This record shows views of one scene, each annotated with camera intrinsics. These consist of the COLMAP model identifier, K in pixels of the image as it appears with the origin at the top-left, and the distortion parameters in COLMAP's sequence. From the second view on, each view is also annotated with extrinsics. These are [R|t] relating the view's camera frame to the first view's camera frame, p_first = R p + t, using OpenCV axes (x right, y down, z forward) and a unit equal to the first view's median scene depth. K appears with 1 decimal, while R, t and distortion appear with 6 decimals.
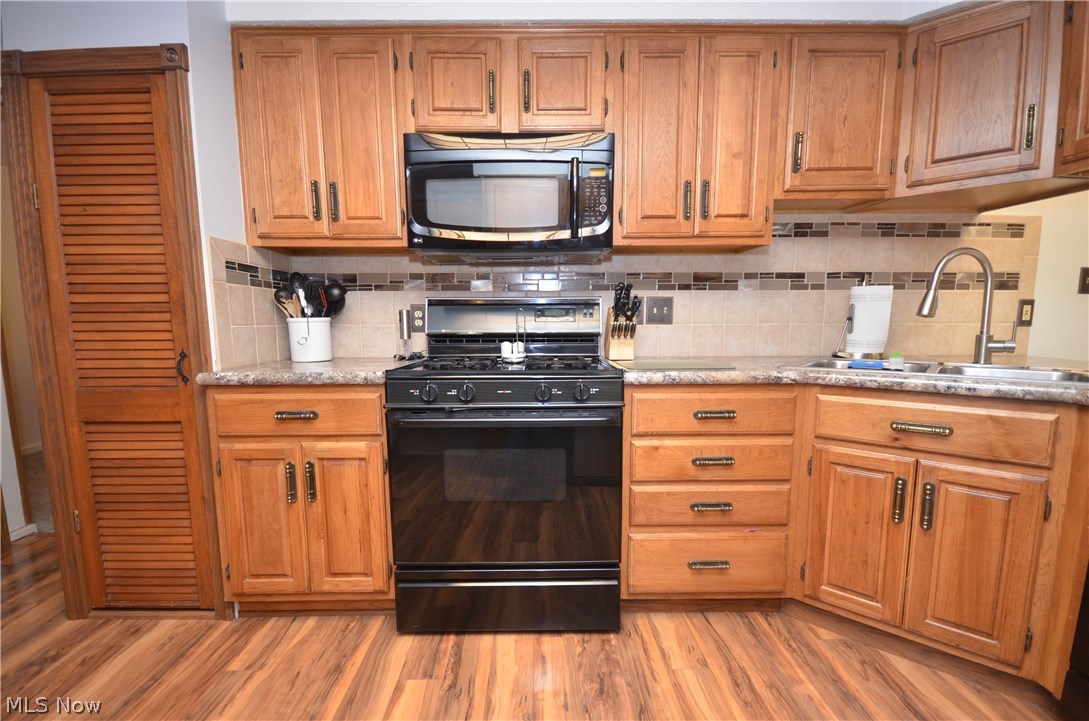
lens RADIAL K [[483.7, 0, 555.2], [0, 483.7, 373.5], [0, 0, 1]] dist [0.021598, -0.017062]
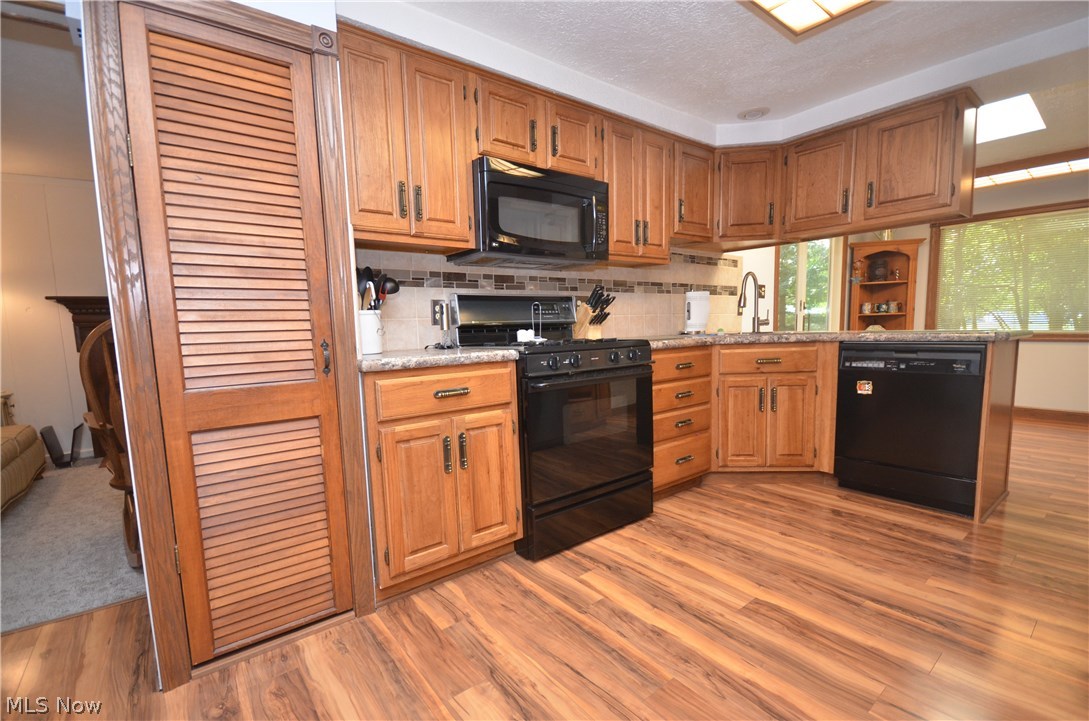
lens RADIAL K [[483.7, 0, 555.2], [0, 483.7, 373.5], [0, 0, 1]] dist [0.021598, -0.017062]
pose [[0.788103, -0.081747, 0.610091, -0.979654], [0.097903, 0.995172, 0.006876, 0.055087], [-0.607708, 0.054310, 0.792301, -0.034437]]
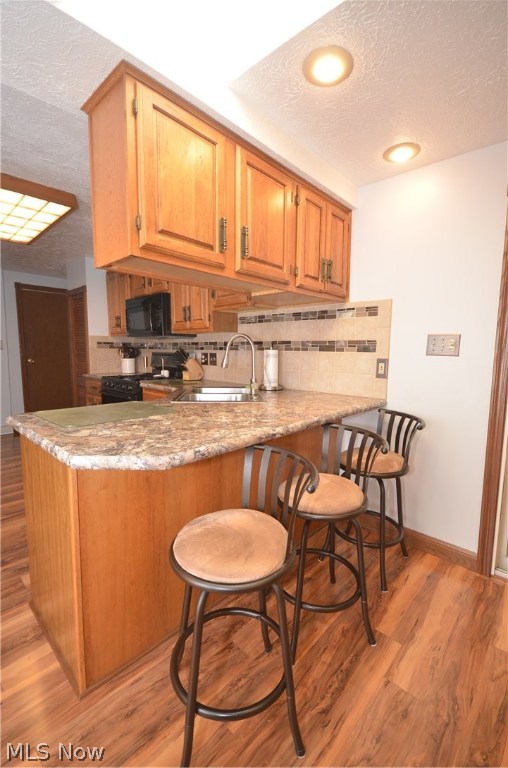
lens RADIAL K [[341.1, 0, 254.0], [0, 341.1, 384.0], [0, 0, 1]] dist [0.021598, -0.017062]
pose [[0.710154, 0.080274, -0.699455, 1.847145], [-0.094750, 0.995338, 0.018032, -0.084004], [0.697641, 0.053468, 0.714450, 0.057516]]
